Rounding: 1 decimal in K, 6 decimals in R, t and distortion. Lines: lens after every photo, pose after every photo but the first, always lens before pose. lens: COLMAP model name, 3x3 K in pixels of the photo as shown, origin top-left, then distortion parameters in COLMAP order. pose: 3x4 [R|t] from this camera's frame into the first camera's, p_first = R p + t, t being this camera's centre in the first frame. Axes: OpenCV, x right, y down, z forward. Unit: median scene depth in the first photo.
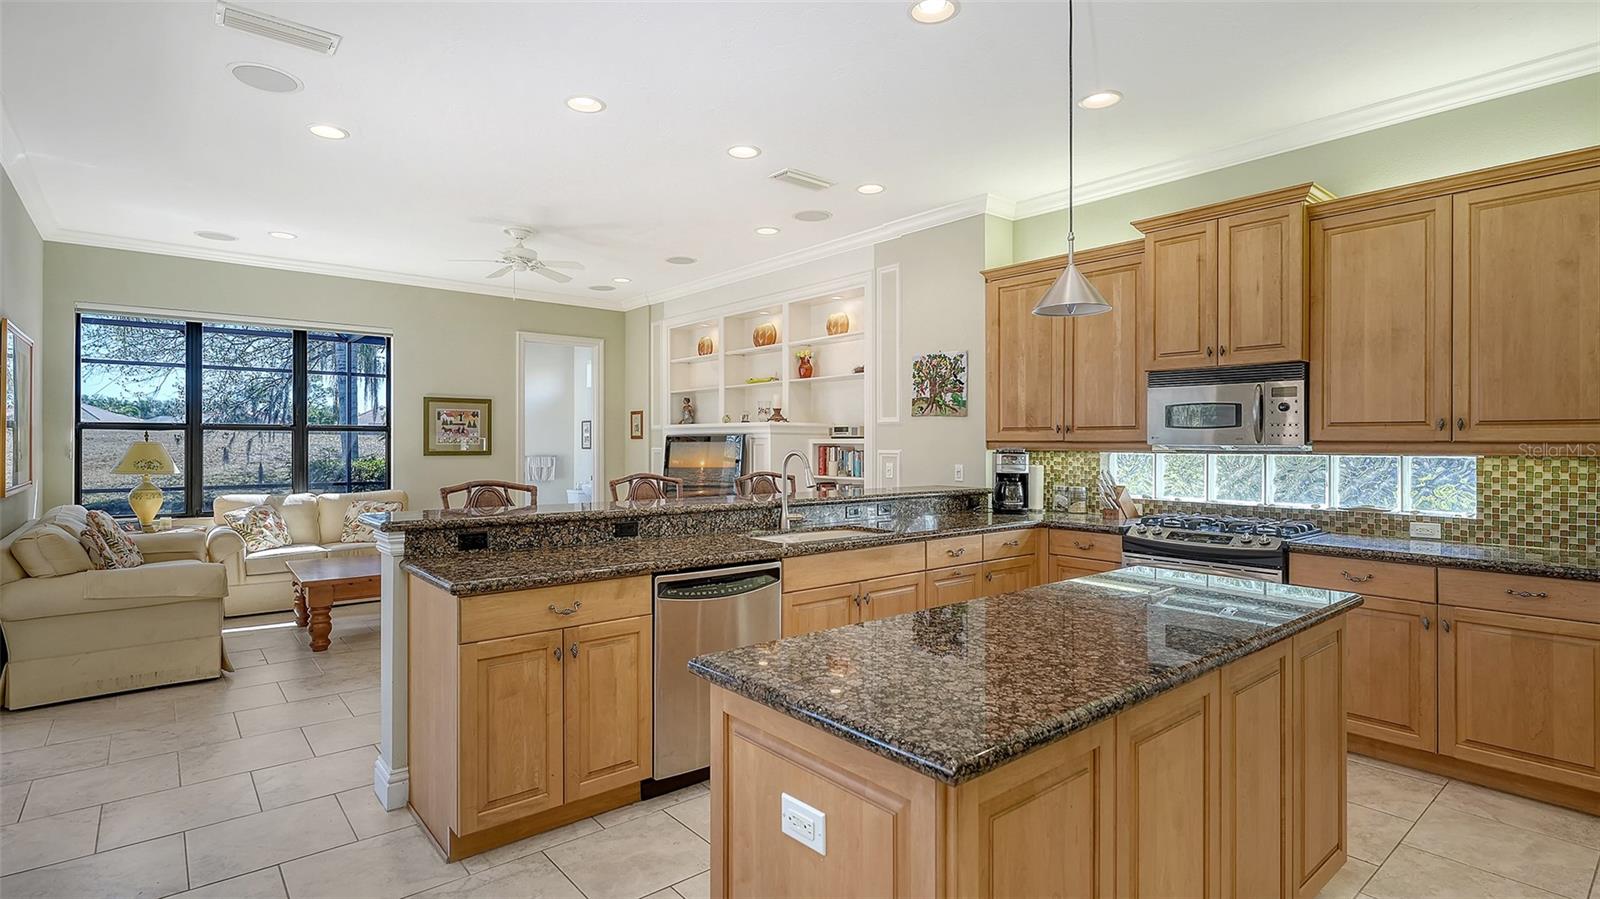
lens RADIAL K [[773.0, 0, 804.0], [0, 773.0, 447.1], [0, 0, 1]] dist [-0.002551, 0.000297]
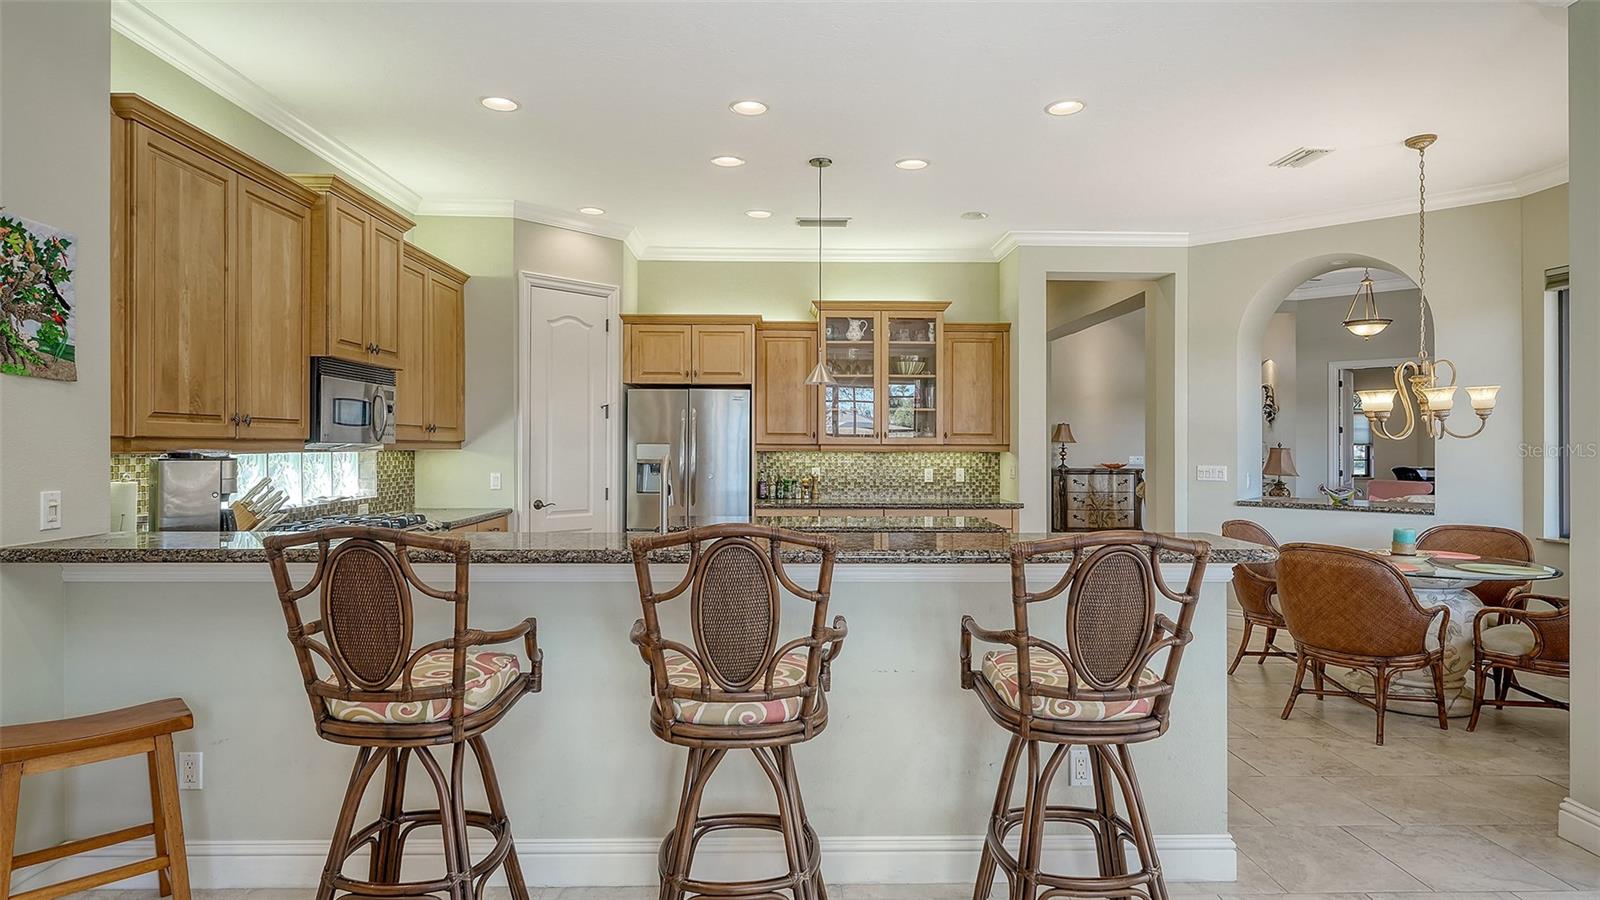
lens RADIAL K [[847.4, 0, 806.7], [0, 847.4, 443.7], [0, 0, 1]] dist [-0.005704, -0.000863]
pose [[-0.783457, -0.005580, 0.621421, -0.585681], [-0.002870, 0.999982, 0.005362, -0.010246], [-0.621439, 0.002417, -0.783459, 1.531821]]
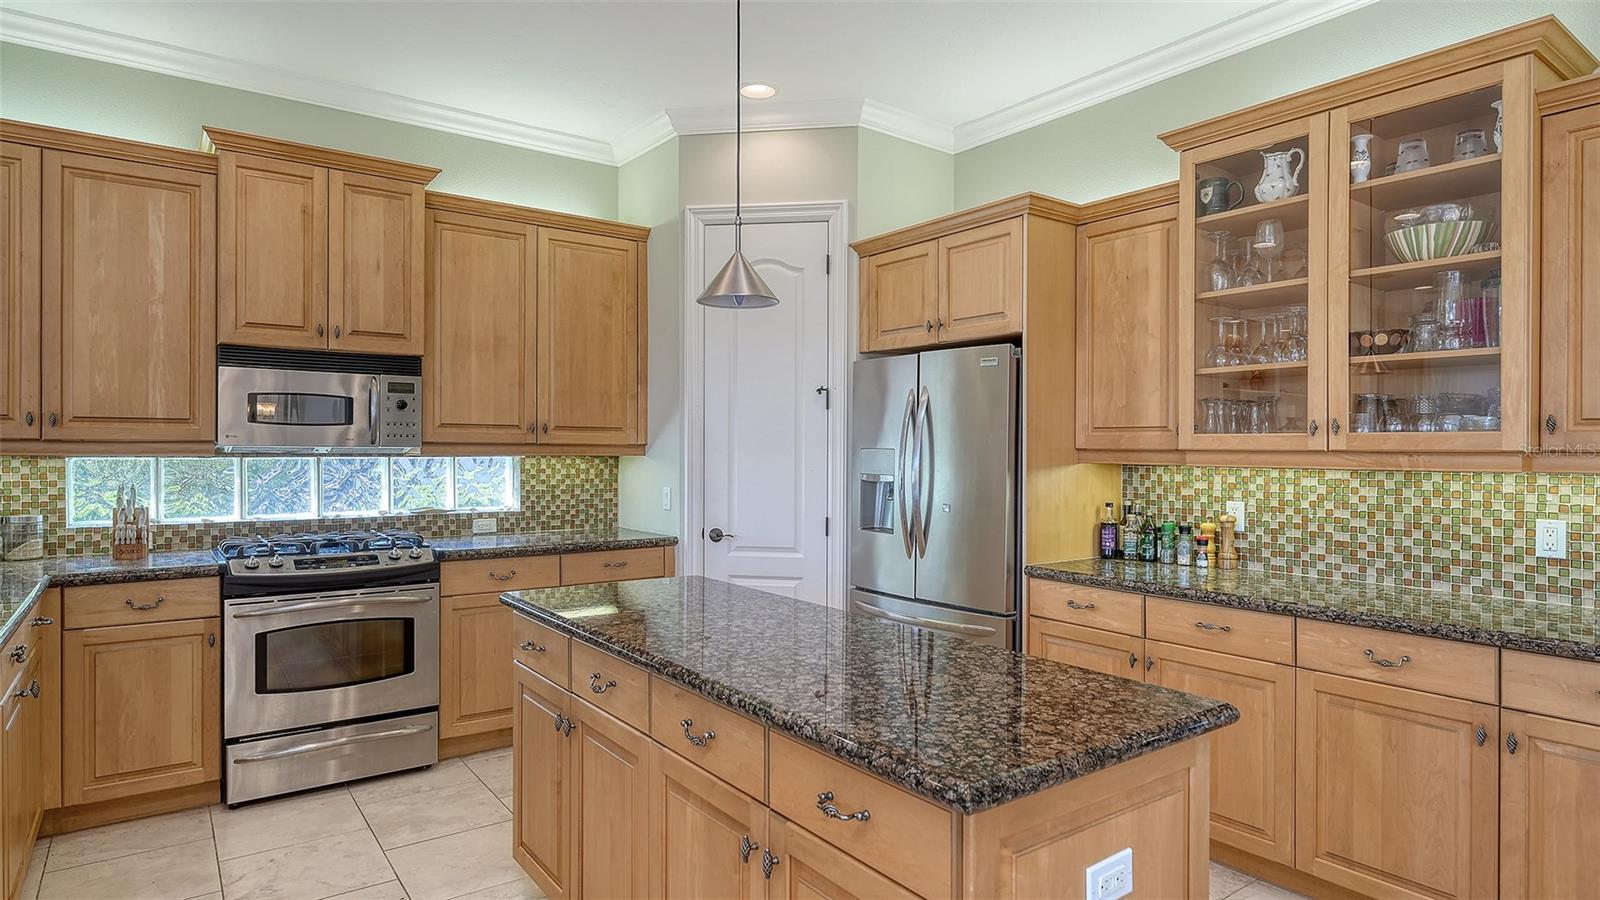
lens RADIAL K [[879.3, 0, 795.4], [0, 879.3, 450.0], [0, 0, 1]] dist [-0.000600, -0.002762]
pose [[0.070512, -0.005034, 0.997498, -0.361017], [0.000027, 0.999987, 0.005045, -0.003800], [-0.997511, -0.000329, 0.070511, 0.453112]]
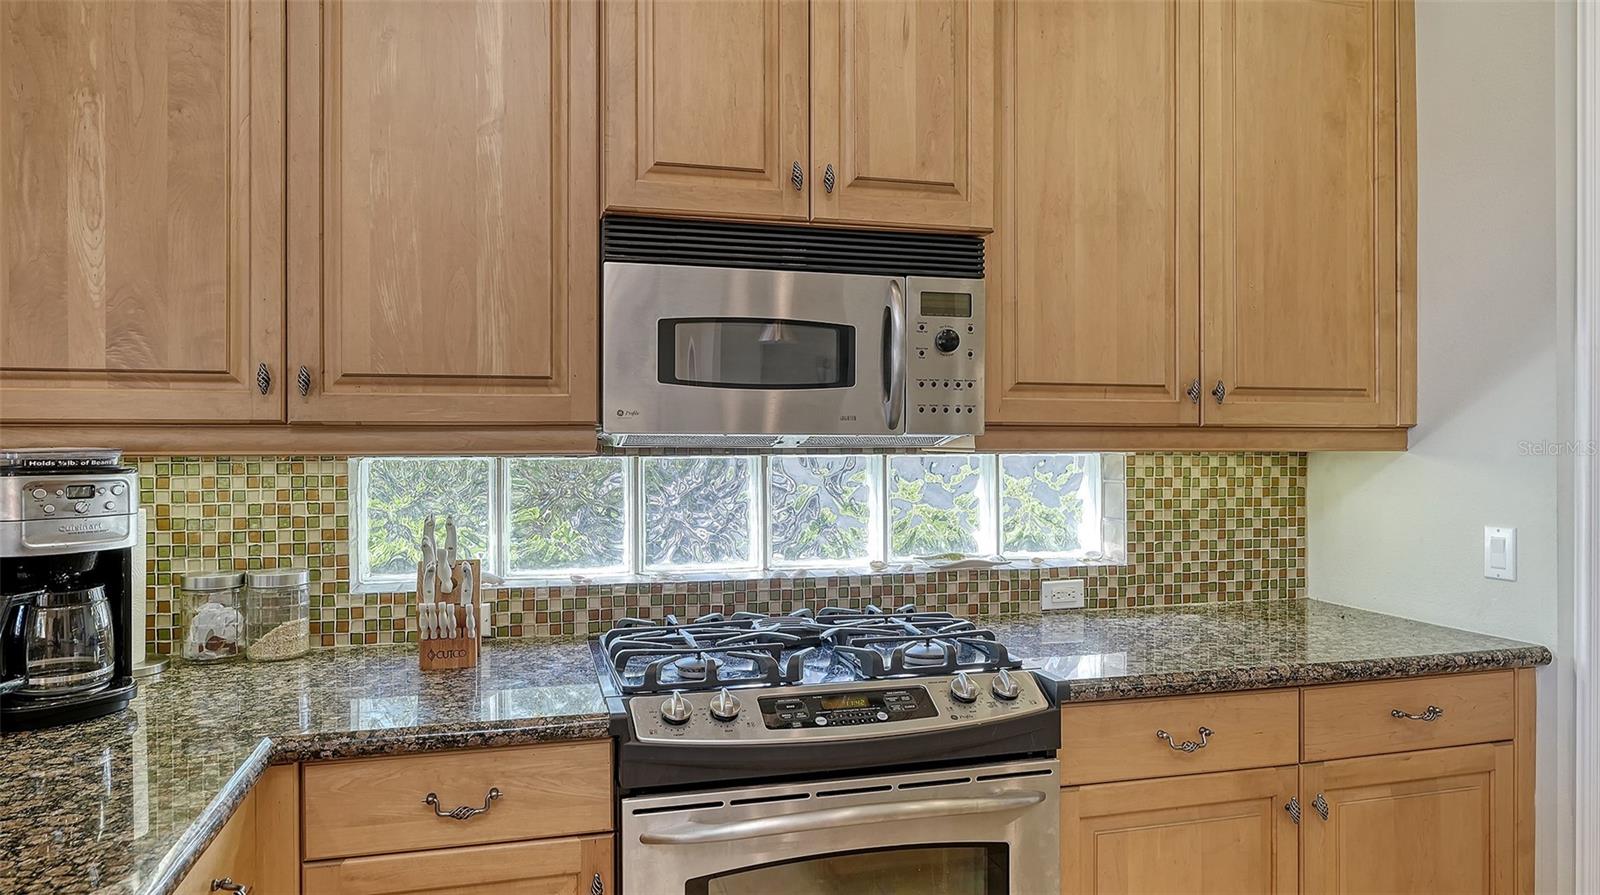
lens RADIAL K [[1017.7, 0, 799.7], [0, 1017.7, 434.2], [0, 0, 1]] dist [-0.002724, -0.002791]
pose [[0.422243, -0.004788, 0.906470, 0.094587], [0.005799, 0.999980, 0.002581, -0.004106], [-0.906464, 0.004167, 0.422262, 0.816266]]
